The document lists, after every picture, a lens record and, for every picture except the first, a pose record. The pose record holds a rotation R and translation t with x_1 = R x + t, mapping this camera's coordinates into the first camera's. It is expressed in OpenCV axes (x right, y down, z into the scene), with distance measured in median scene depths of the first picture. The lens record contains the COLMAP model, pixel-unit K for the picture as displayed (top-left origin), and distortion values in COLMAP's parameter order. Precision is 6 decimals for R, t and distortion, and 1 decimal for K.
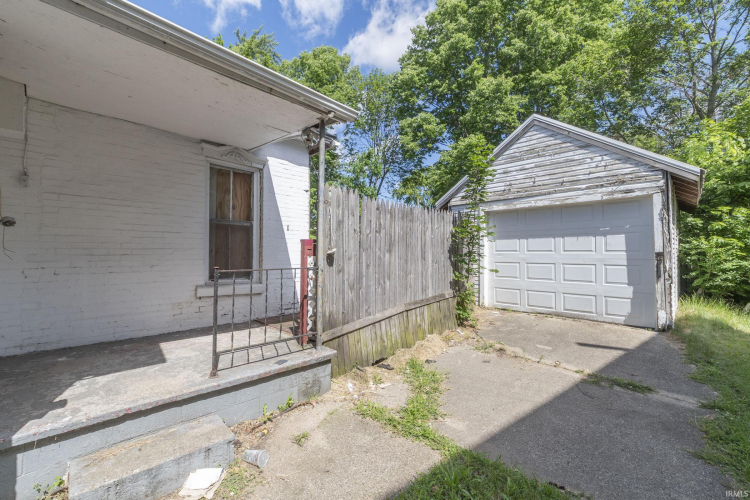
lens RADIAL K [[327.6, 0, 377.7], [0, 327.6, 249.4], [0, 0, 1]] dist [-0.001856, 0.000710]
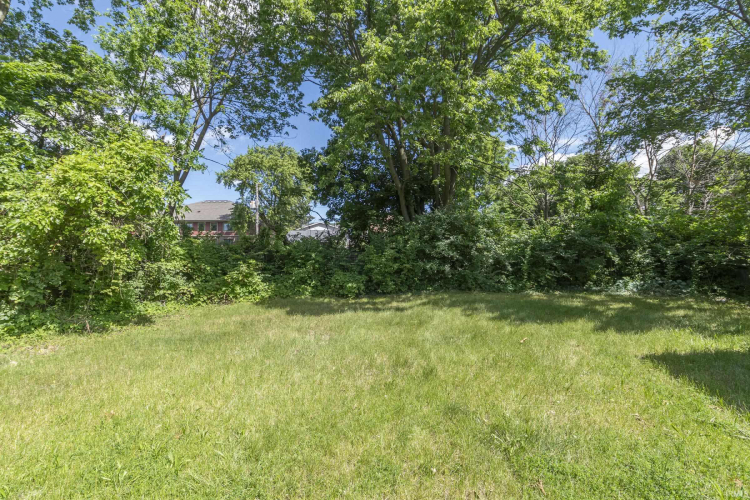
lens RADIAL K [[327.6, 0, 373.8], [0, 327.6, 248.5], [0, 0, 1]] dist [-0.001856, 0.000710]
pose [[0.876671, 0.003830, 0.481076, -0.001341], [0.000726, 0.999957, -0.009284, -0.009064], [-0.481090, 0.008488, 0.876630, 0.462511]]
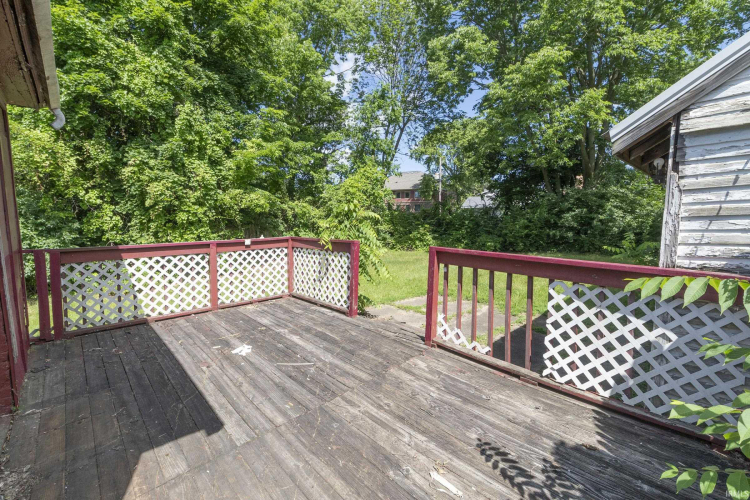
lens RADIAL K [[327.6, 0, 372.5], [0, 327.6, 249.8], [0, 0, 1]] dist [-0.001856, 0.000710]
pose [[0.998212, 0.008630, -0.059150, -0.006106], [-0.002092, 0.993962, 0.109705, -0.022310], [0.059740, -0.109385, 0.992203, 0.215011]]
